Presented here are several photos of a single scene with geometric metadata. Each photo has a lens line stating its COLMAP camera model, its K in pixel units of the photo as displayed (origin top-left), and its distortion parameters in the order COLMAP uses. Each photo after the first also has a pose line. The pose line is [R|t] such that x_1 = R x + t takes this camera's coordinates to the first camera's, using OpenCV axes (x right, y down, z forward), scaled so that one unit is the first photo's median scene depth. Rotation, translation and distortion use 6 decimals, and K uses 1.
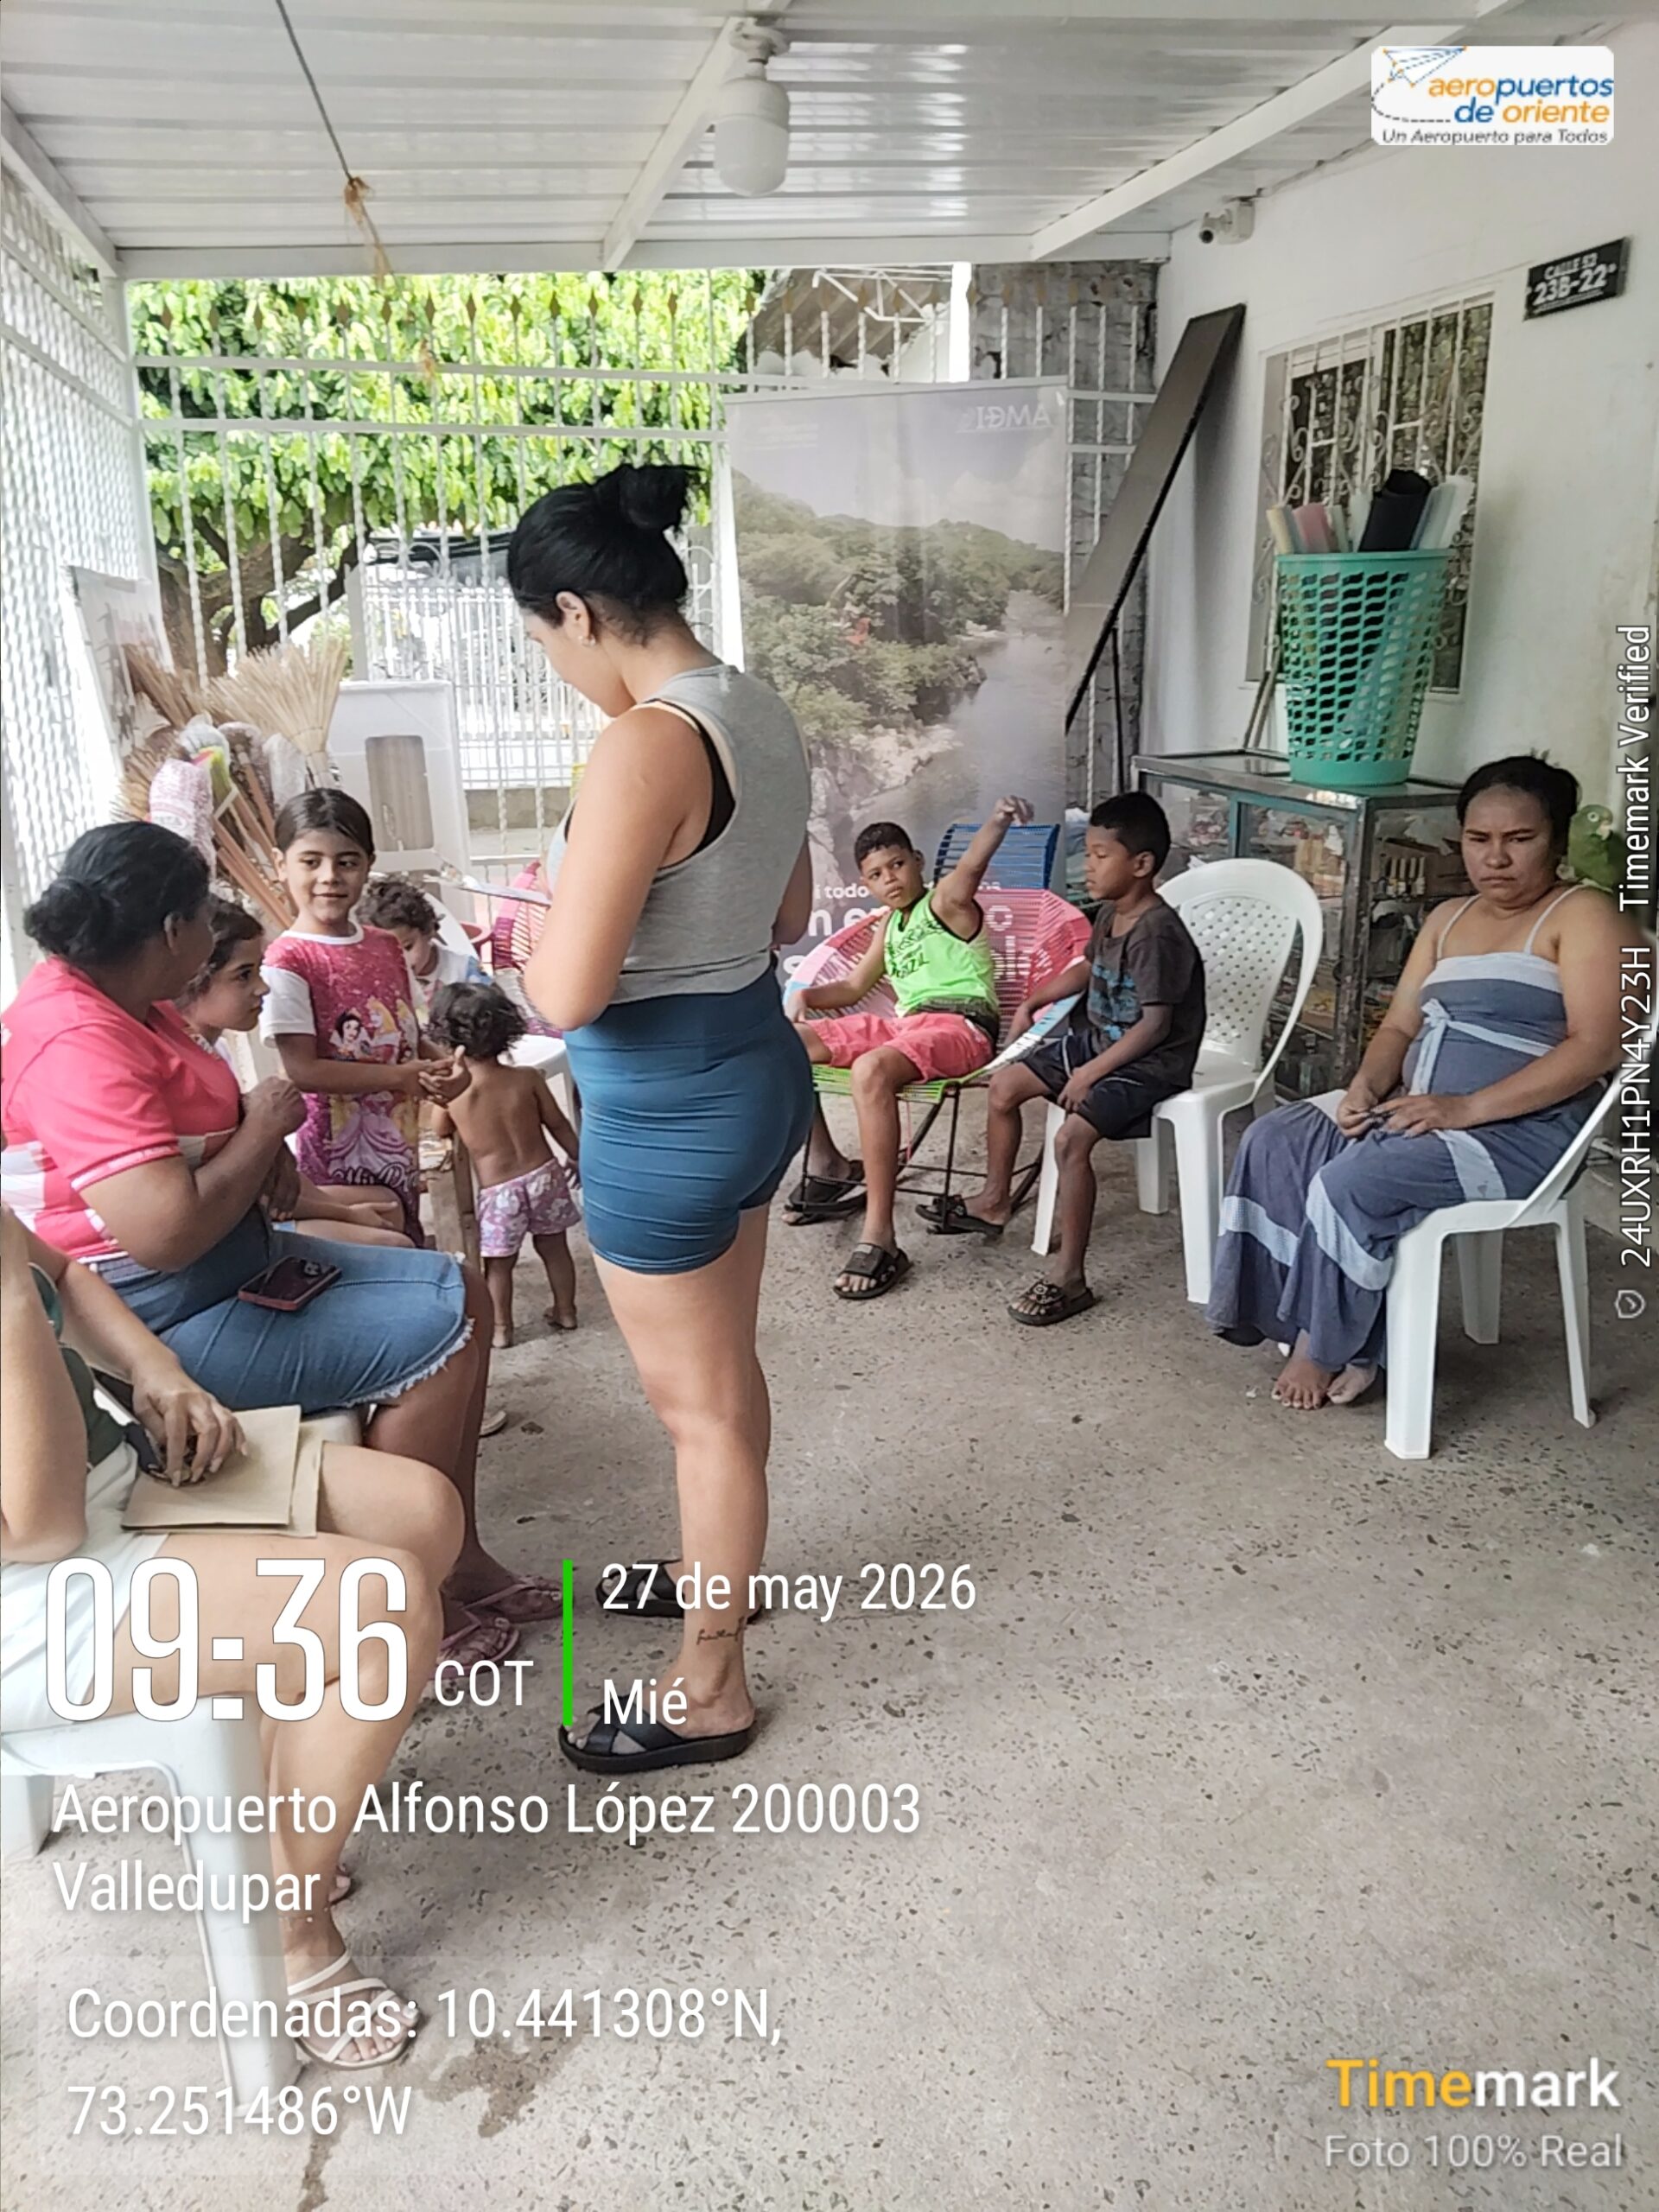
lens RADIAL K [[1661.2, 0, 829.5], [0, 1661.2, 1106.0], [0, 0, 1]] dist [-0.077264, -0.000901]
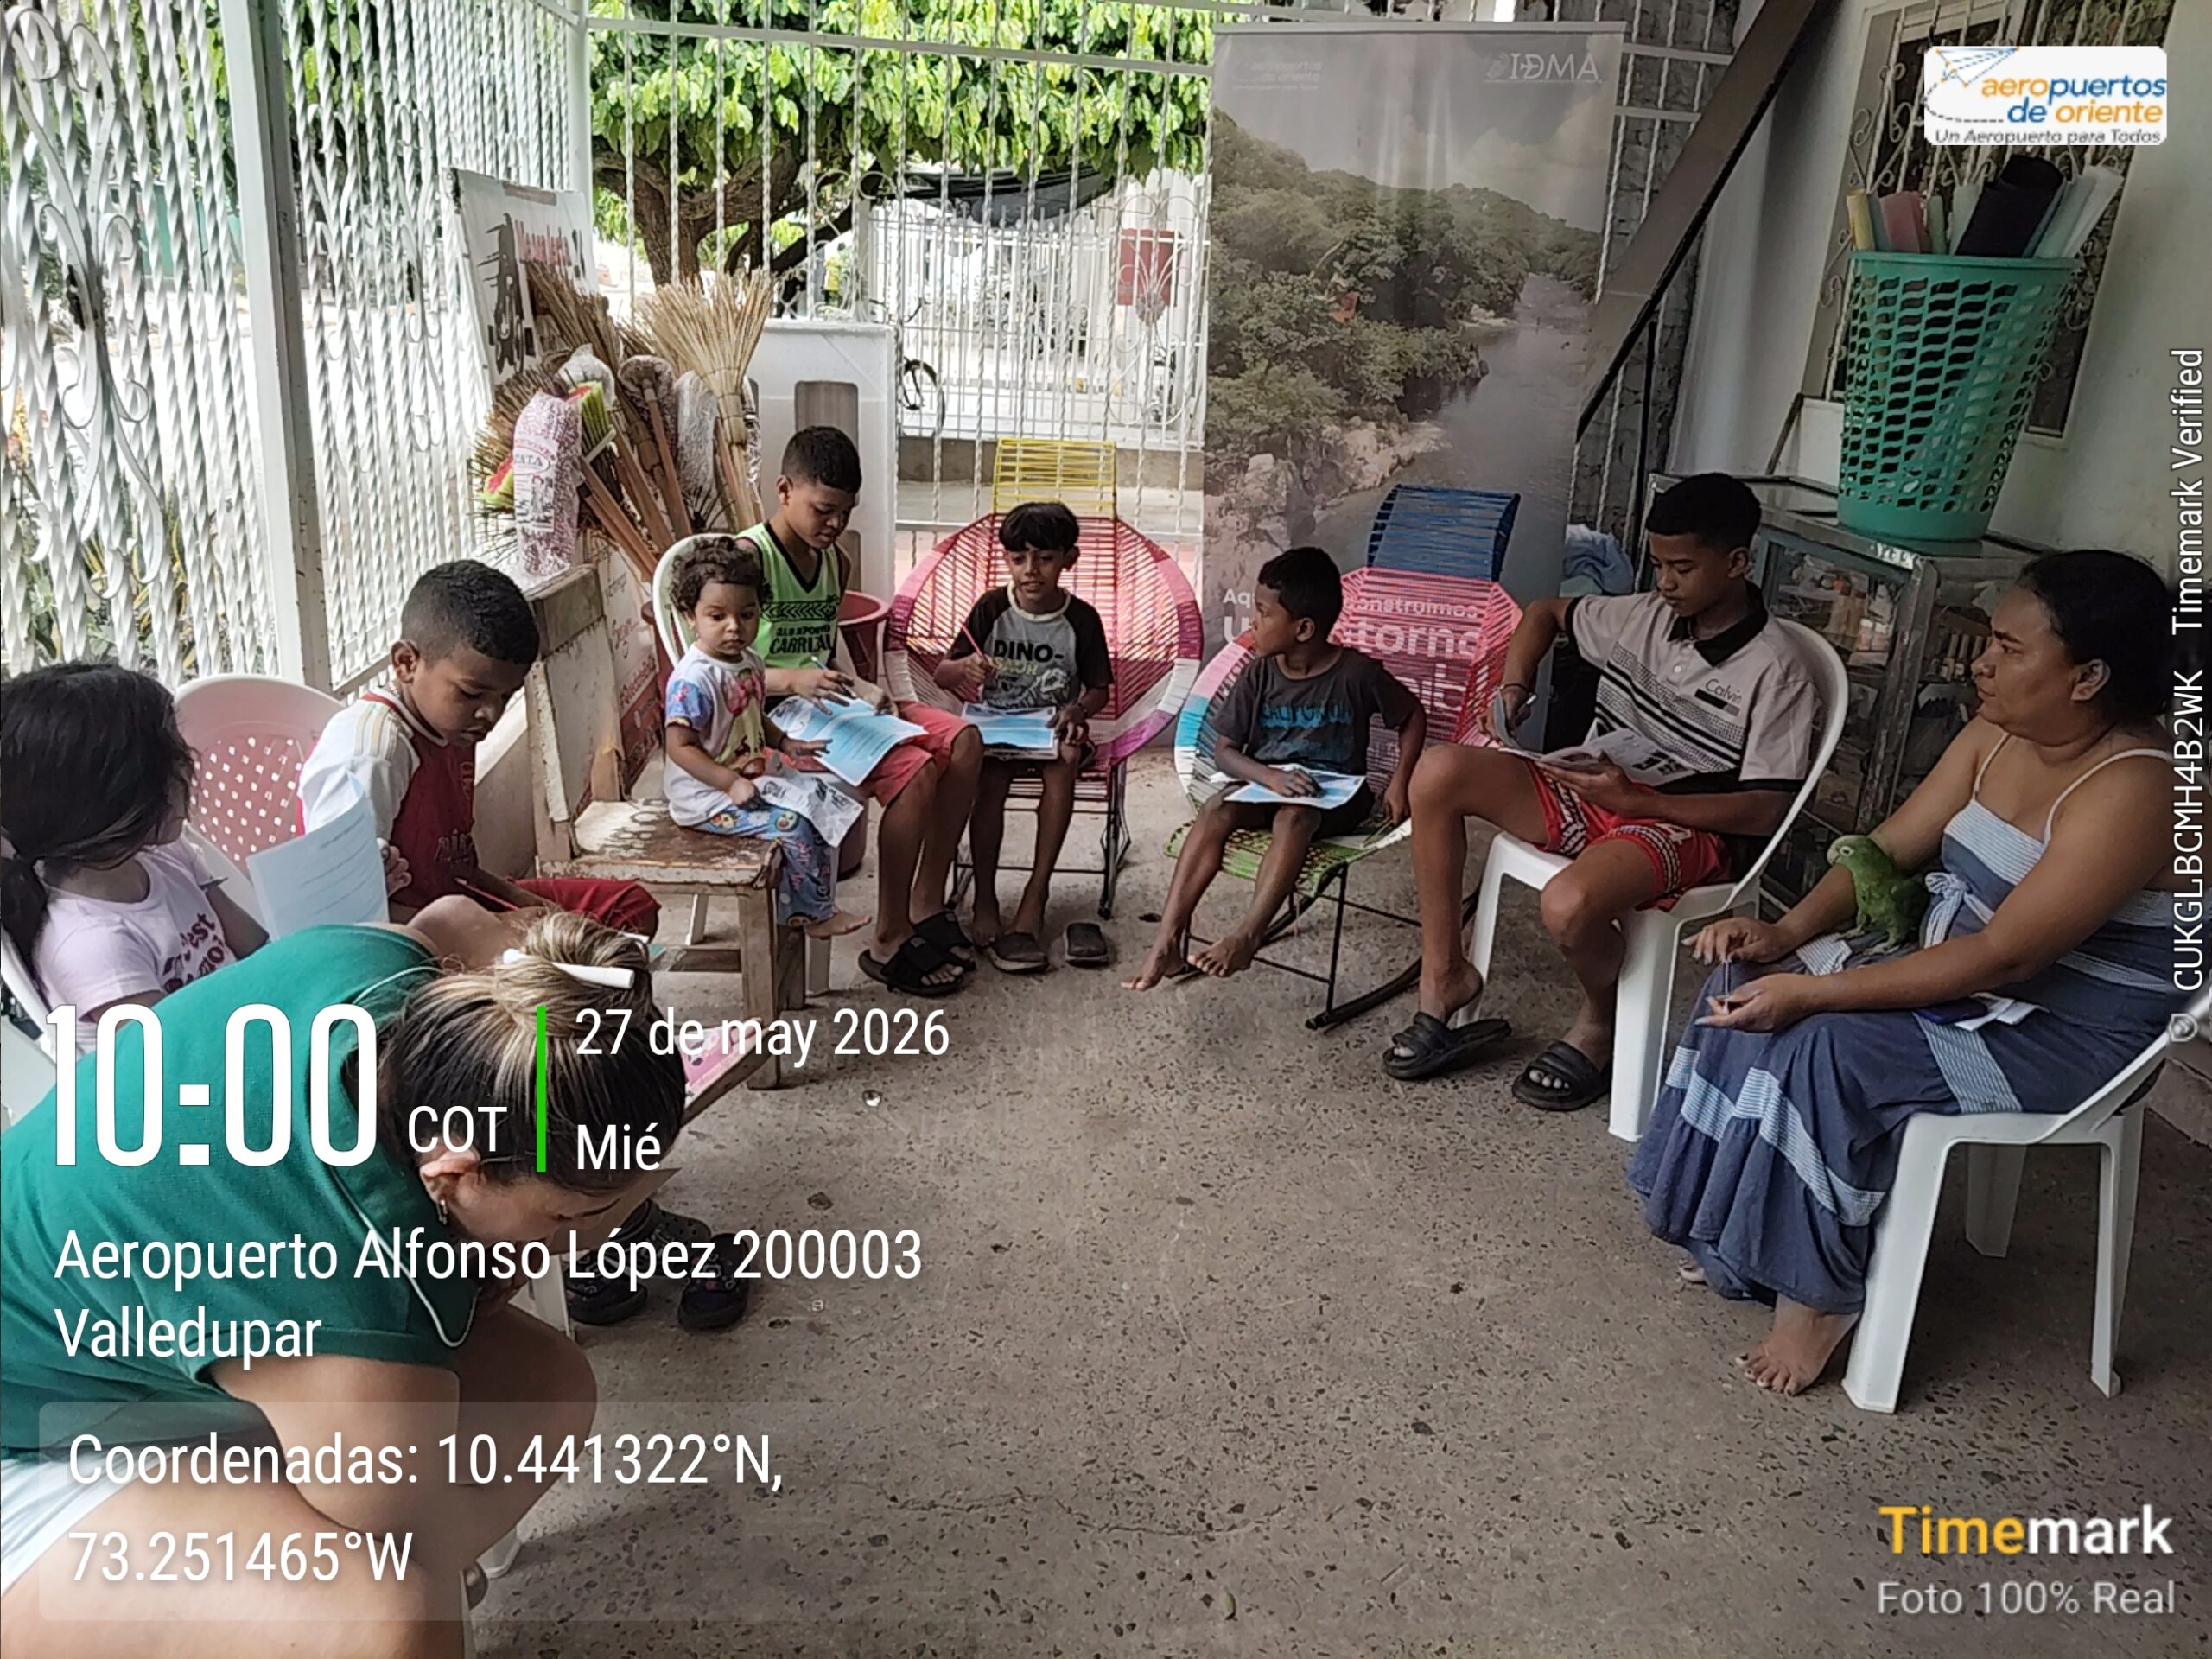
lens RADIAL K [[1596.2, 0, 1107.7], [0, 1596.2, 789.7], [0, 0, 1]] dist [0.005728, -0.093604]
pose [[0.982628, 0.115631, -0.145158, 0.049667], [-0.111741, 0.993131, 0.034703, -0.050723], [0.148174, -0.017880, 0.988800, 0.145068]]
